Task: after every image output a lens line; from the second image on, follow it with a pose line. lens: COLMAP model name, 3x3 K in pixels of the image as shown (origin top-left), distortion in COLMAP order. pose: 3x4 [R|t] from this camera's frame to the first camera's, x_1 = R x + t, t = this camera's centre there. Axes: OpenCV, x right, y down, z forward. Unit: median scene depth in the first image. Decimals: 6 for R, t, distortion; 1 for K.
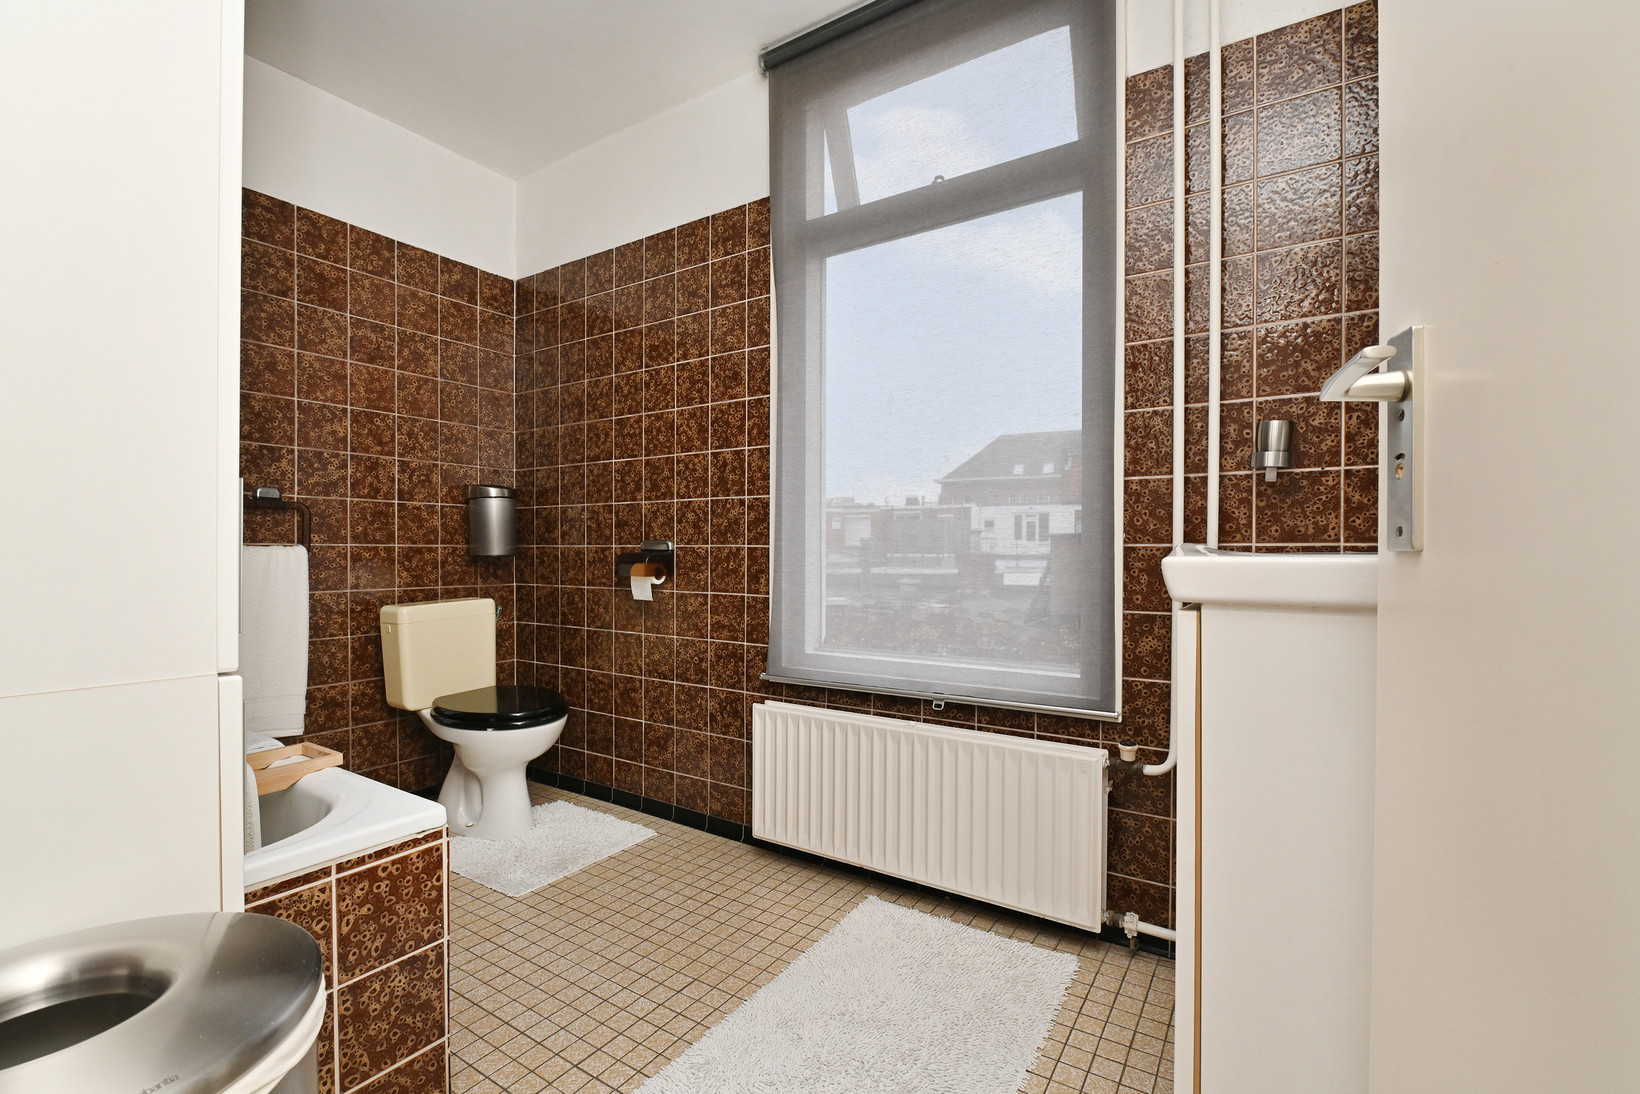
lens RADIAL K [[722.1, 0, 820.8], [0, 722.1, 550.9], [0, 0, 1]] dist [-0.000861, -0.000202]
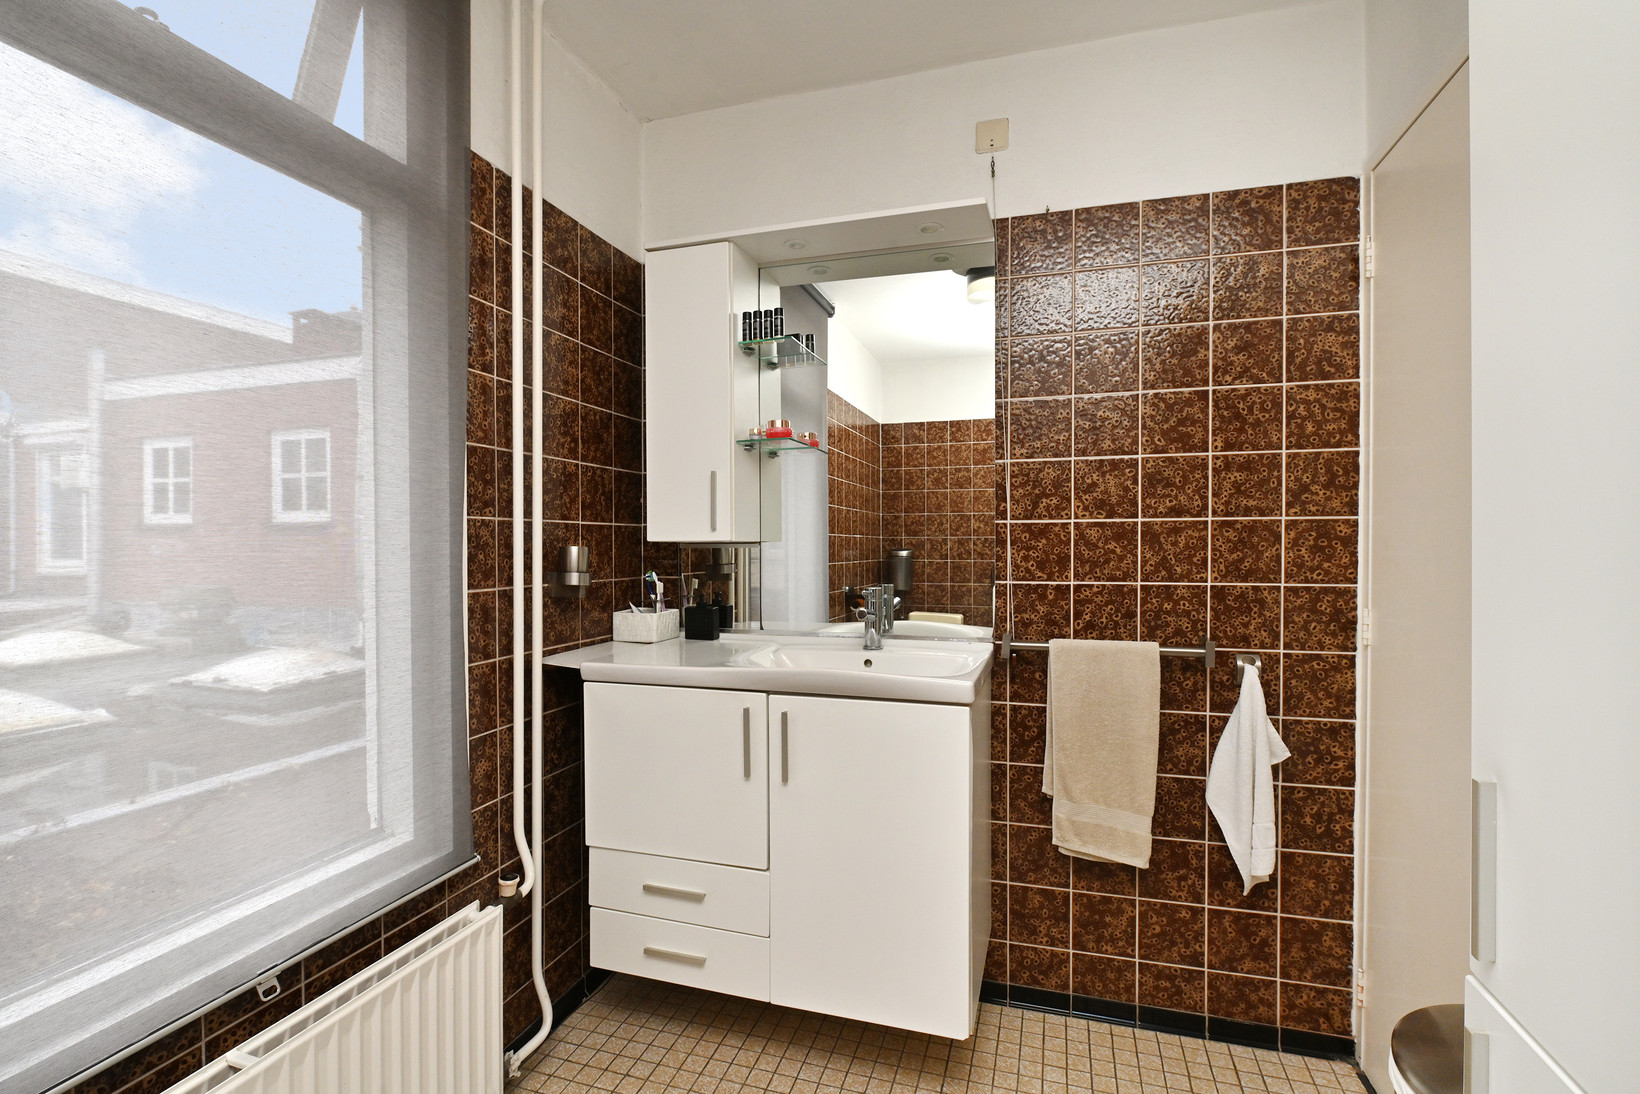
lens RADIAL K [[780.0, 0, 817.8], [0, 780.0, 544.6], [0, 0, 1]] dist [-0.000214, 0.000062]
pose [[-0.267233, -0.011849, 0.963559, -0.707268], [-0.000051, 0.999925, 0.012282, -0.193933], [-0.963632, 0.003233, -0.267213, 0.935012]]
